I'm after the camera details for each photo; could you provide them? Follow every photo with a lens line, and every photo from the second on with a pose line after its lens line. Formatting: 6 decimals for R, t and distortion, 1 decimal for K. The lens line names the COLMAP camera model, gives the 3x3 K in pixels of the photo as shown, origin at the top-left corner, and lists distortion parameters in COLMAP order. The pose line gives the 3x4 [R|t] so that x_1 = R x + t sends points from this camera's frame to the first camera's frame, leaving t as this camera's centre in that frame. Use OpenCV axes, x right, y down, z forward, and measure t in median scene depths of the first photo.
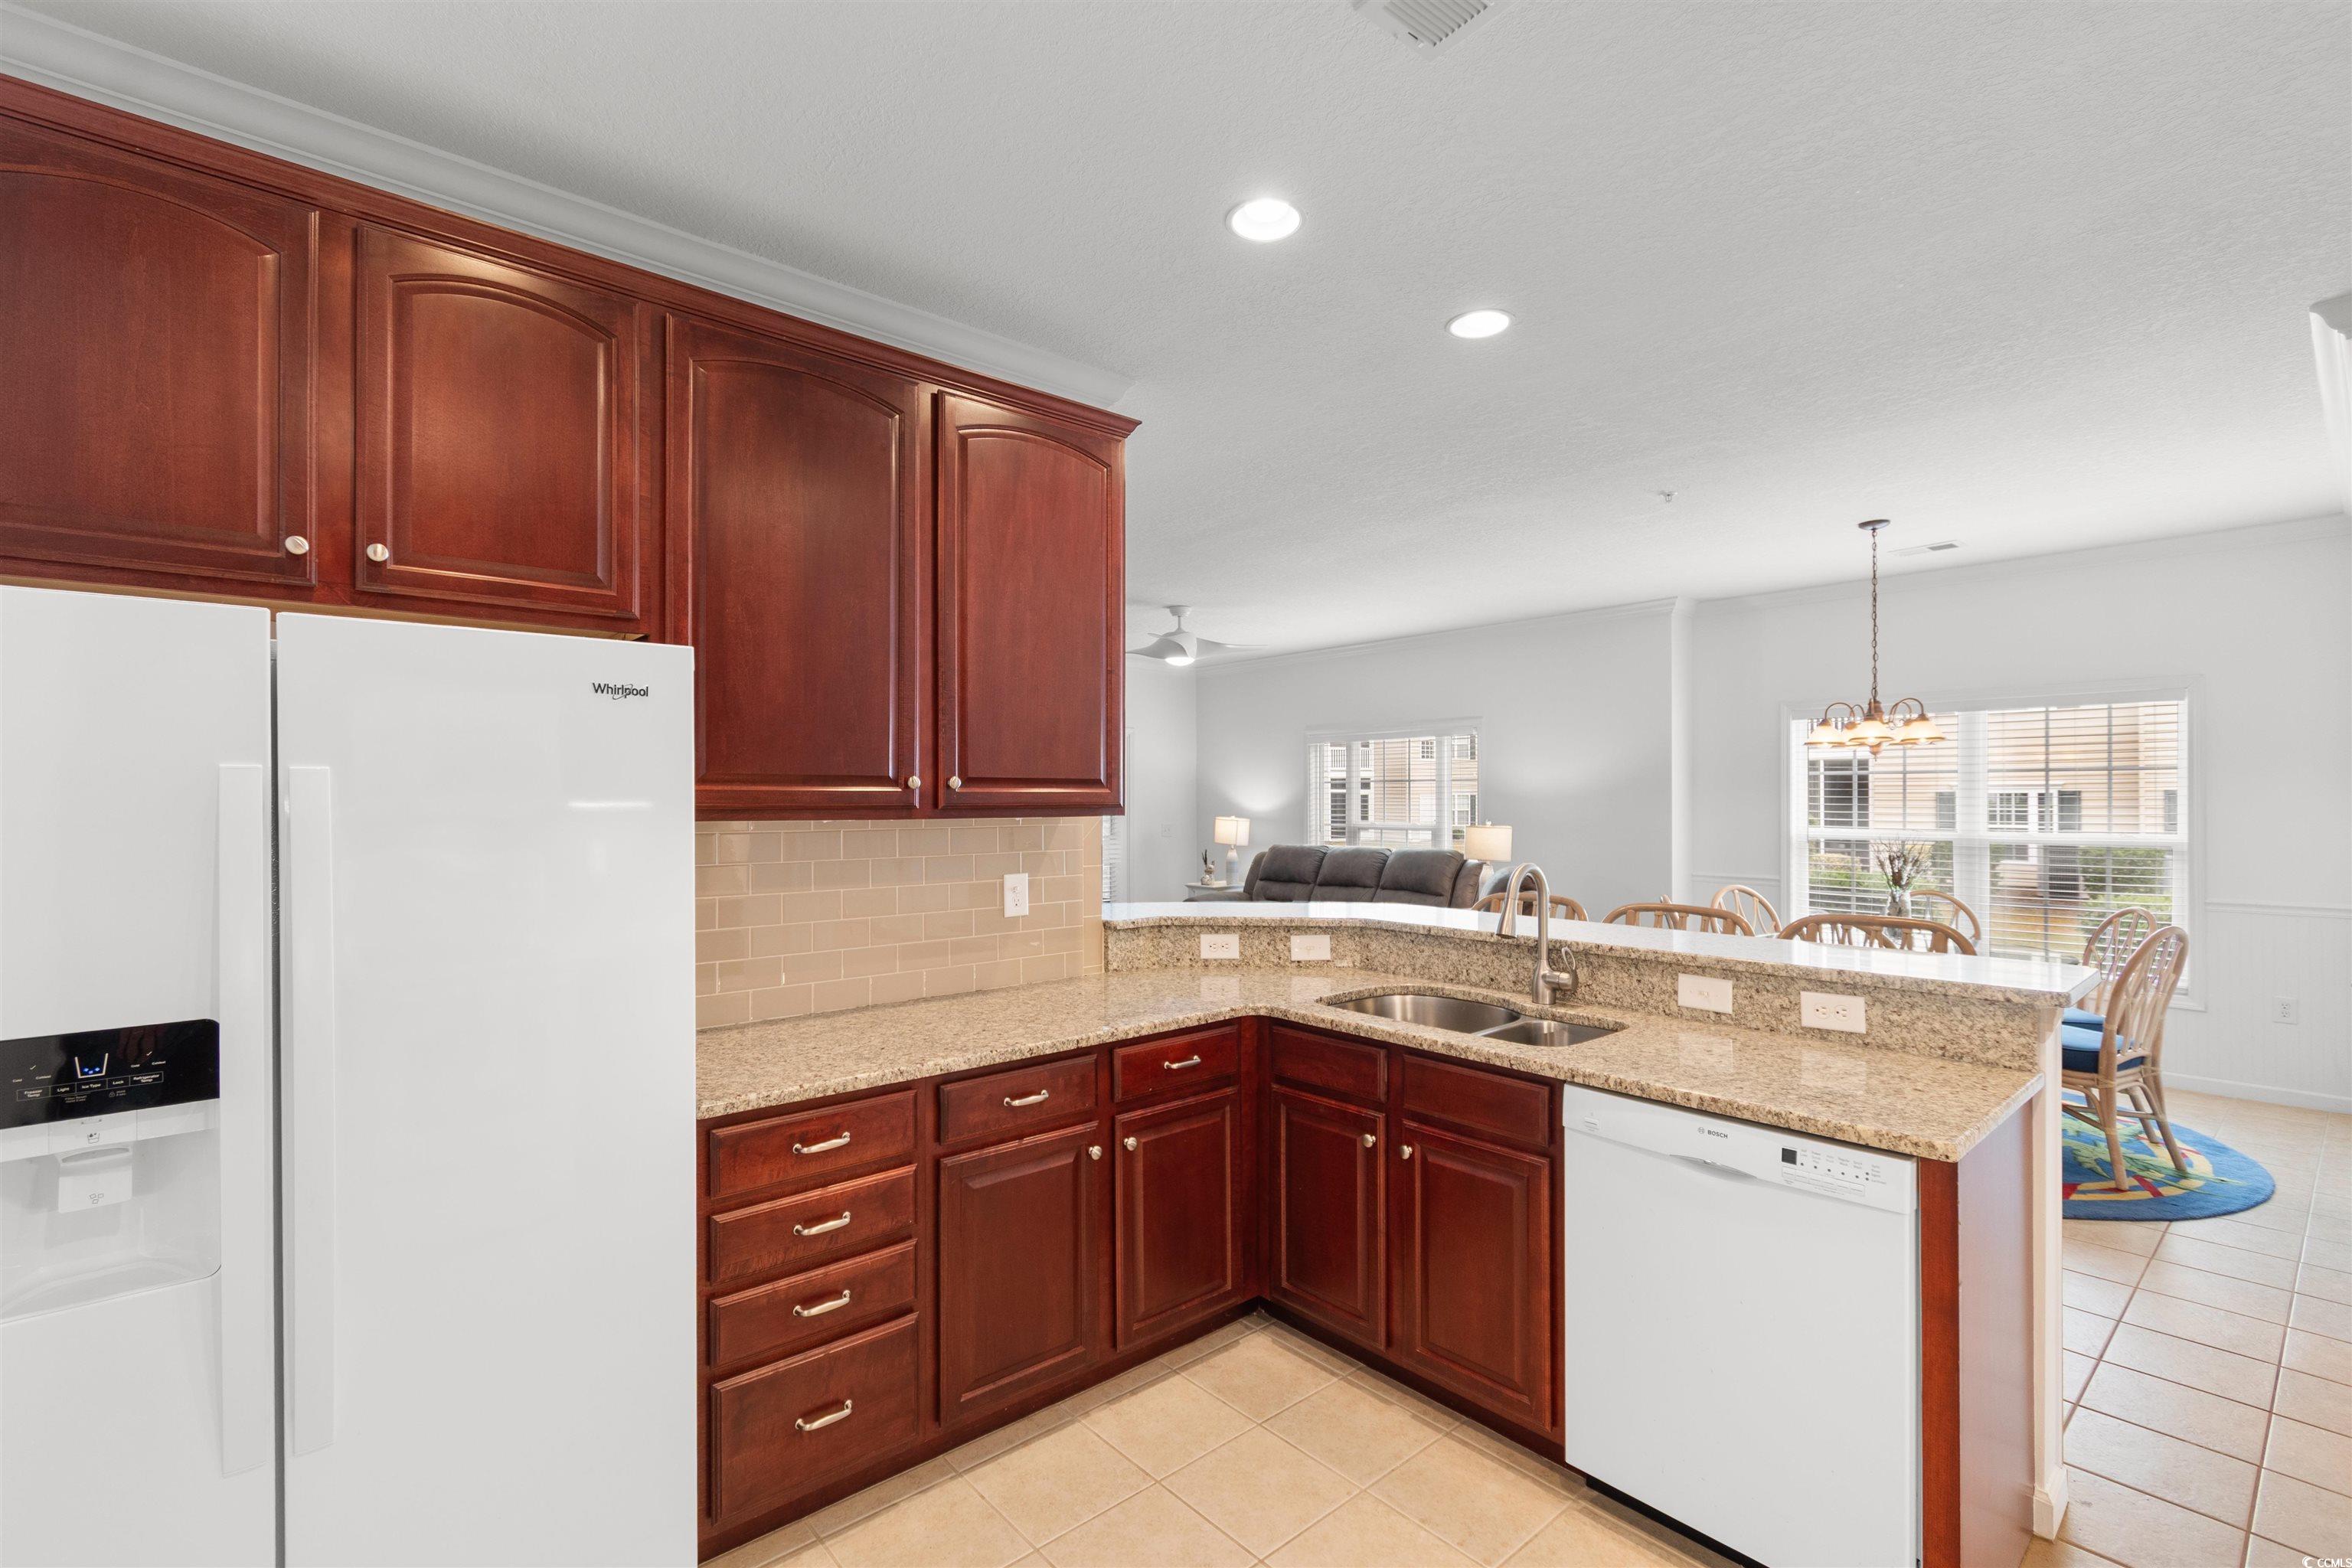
lens RADIAL K [[1047.5, 0, 1181.6], [0, 1047.5, 789.9], [0, 0, 1]] dist [0.003052, -0.000390]
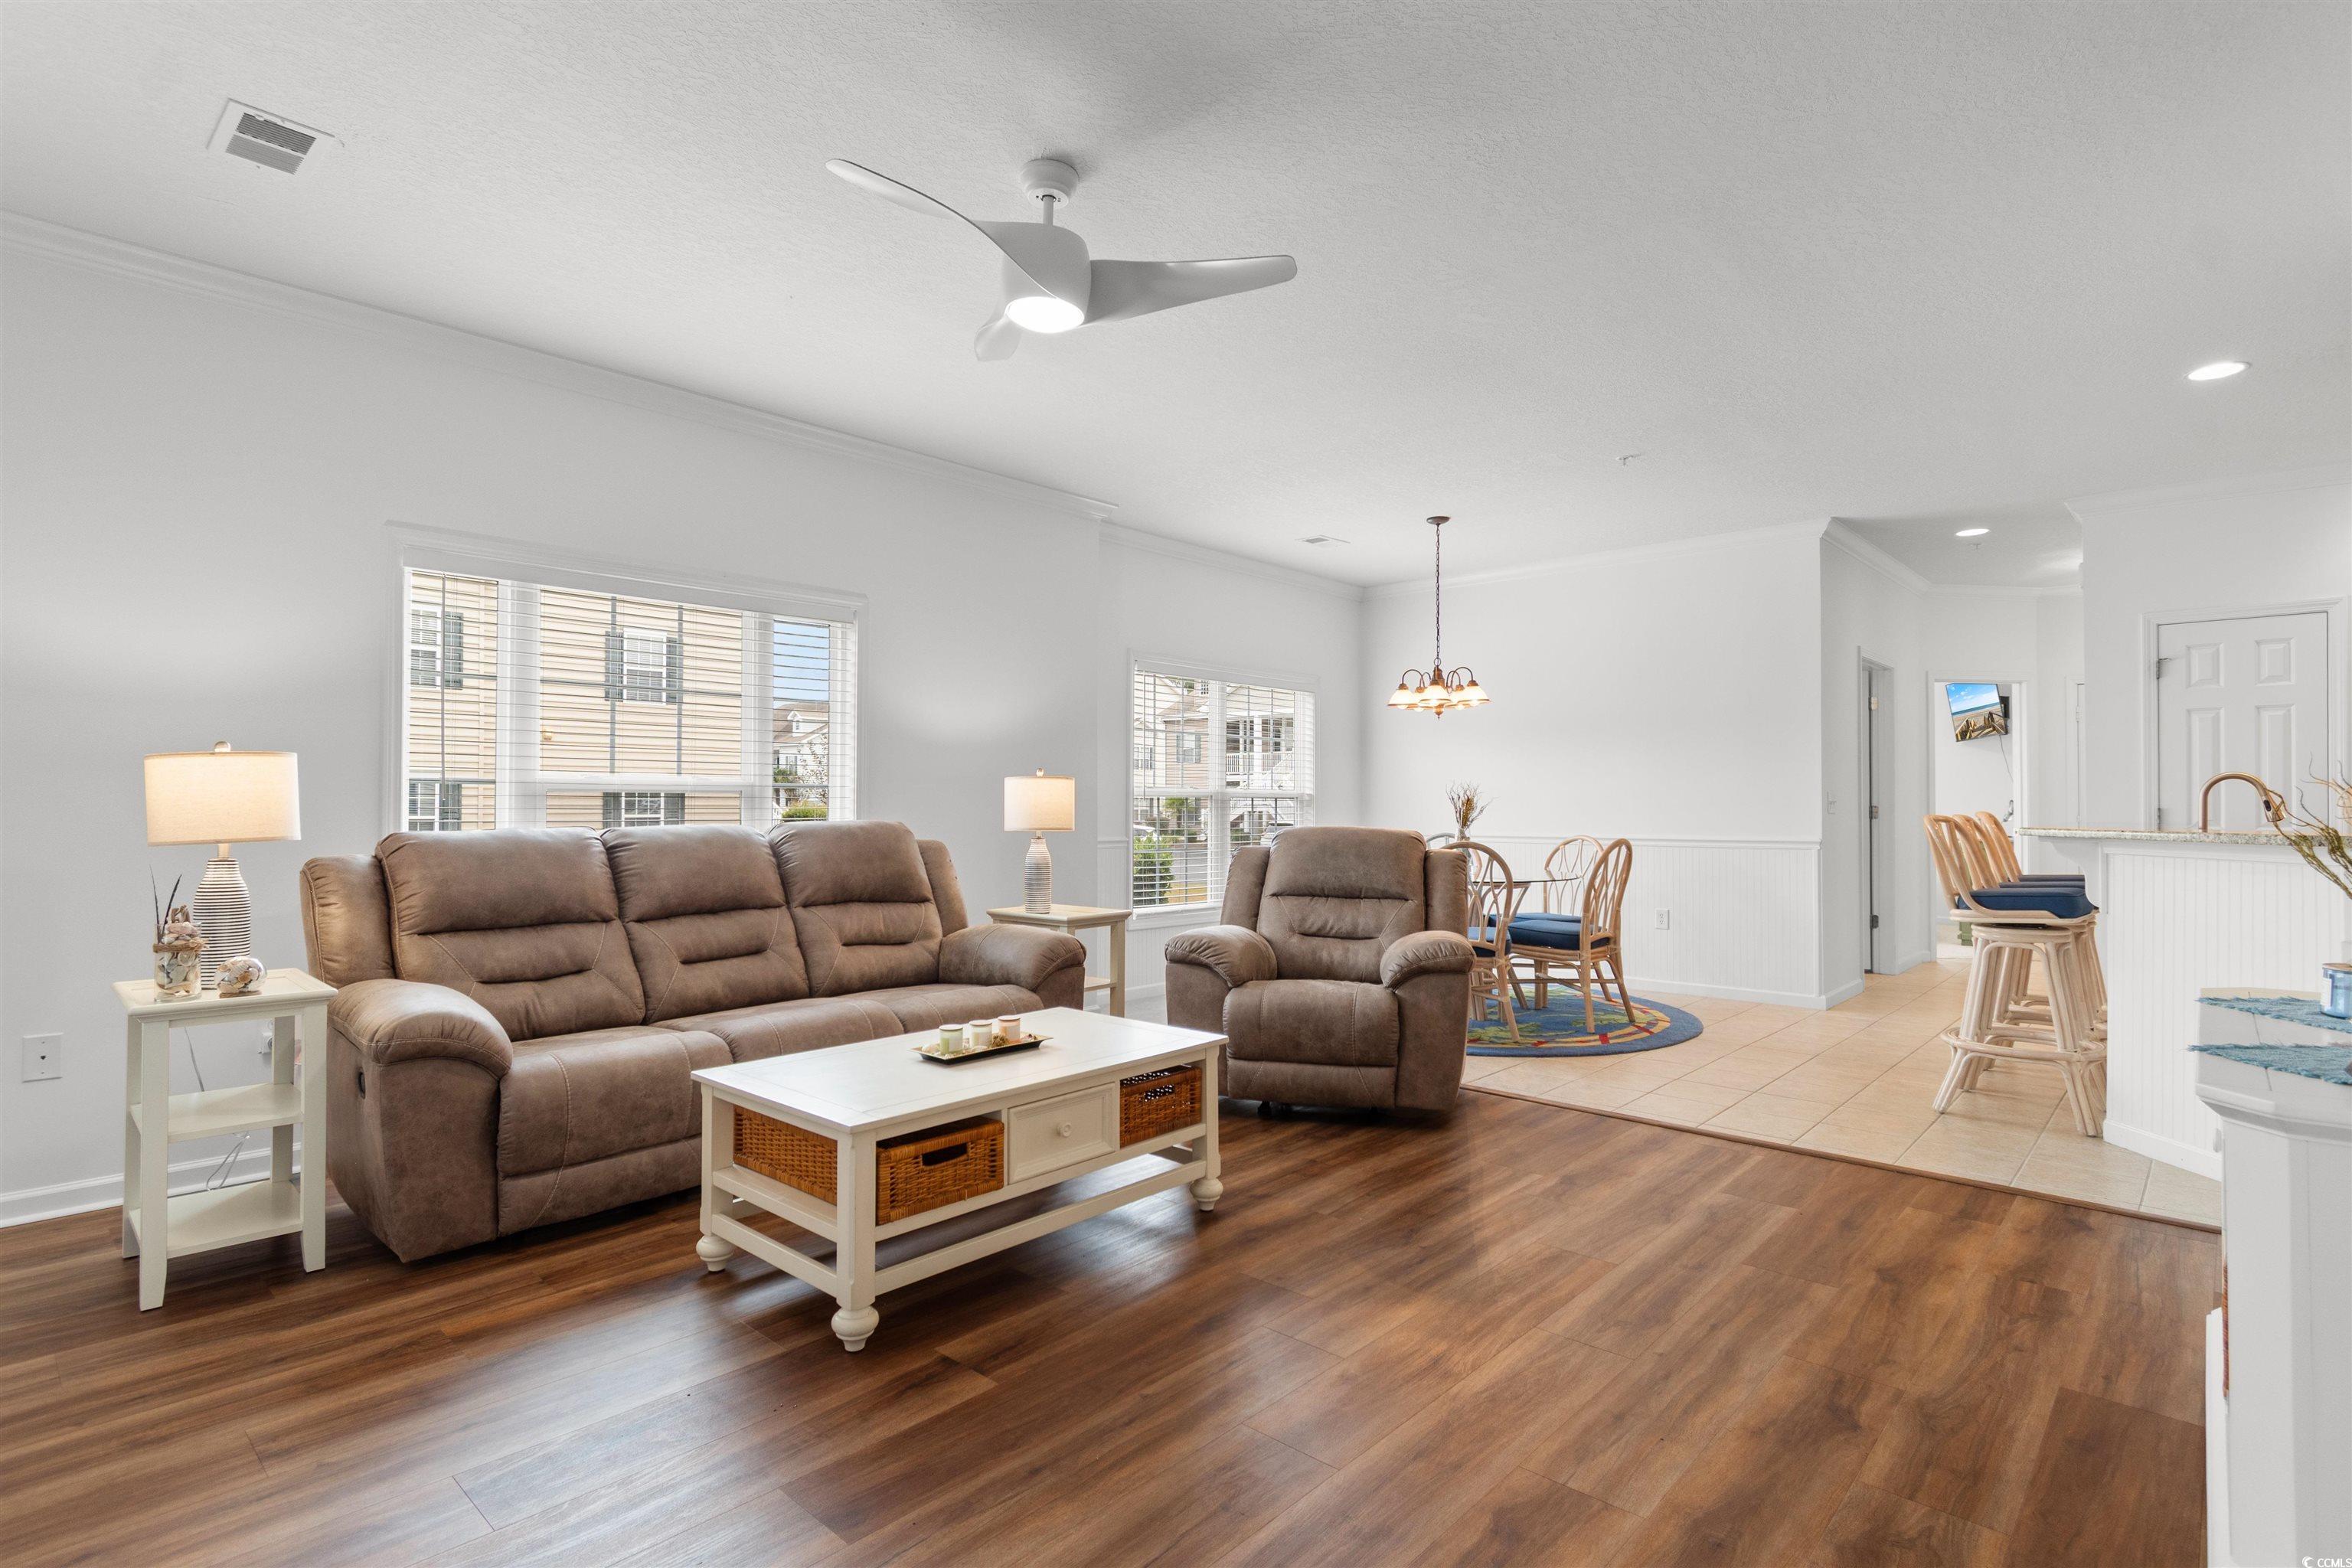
lens RADIAL K [[1156.0, 0, 1161.4], [0, 1156.0, 793.3], [0, 0, 1]] dist [0.005581, -0.004475]
pose [[-0.099539, 0.008135, 0.995000, -0.759051], [-0.011984, 0.999884, -0.009374, 0.089811], [-0.994961, -0.012857, -0.099430, 1.803550]]
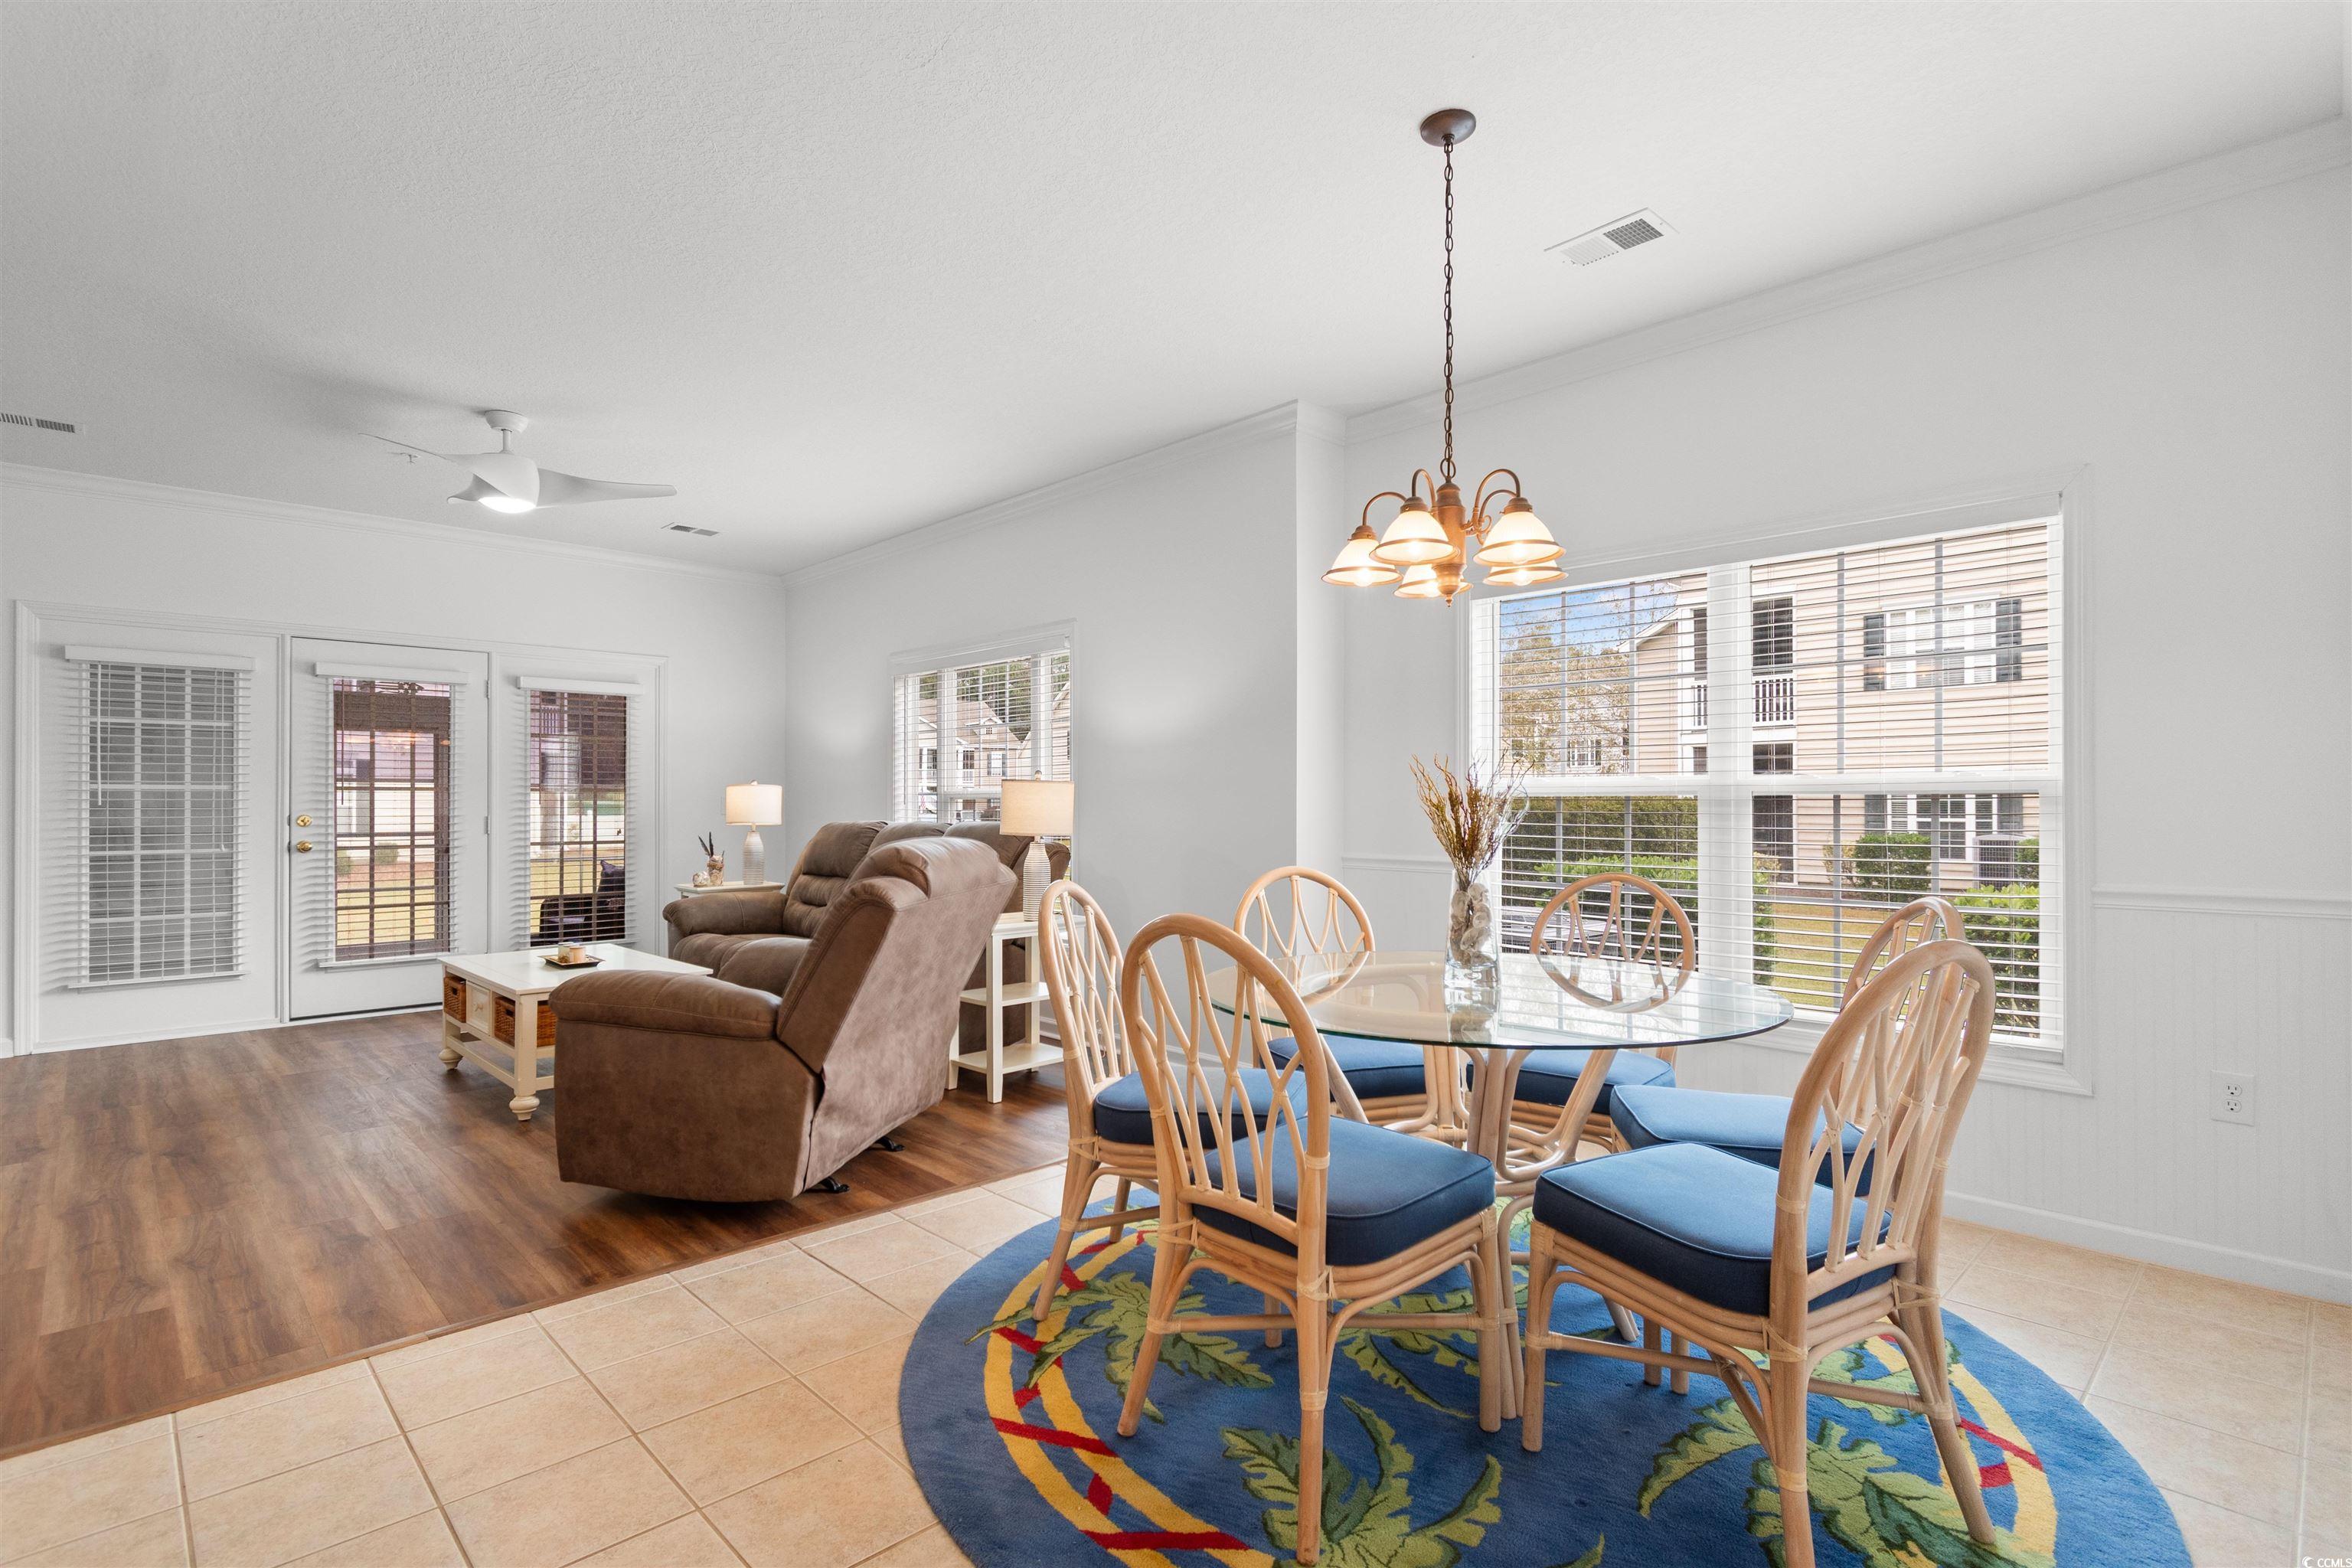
lens RADIAL K [[1122.3, 0, 1182.7], [0, 1122.3, 793.5], [0, 0, 1]] dist [0.002178, -0.002099]
pose [[0.998654, 0.002361, 0.051822, 0.636614], [-0.002347, 0.999997, -0.000337, 0.076252], [-0.051823, 0.000215, 0.998656, 0.599071]]
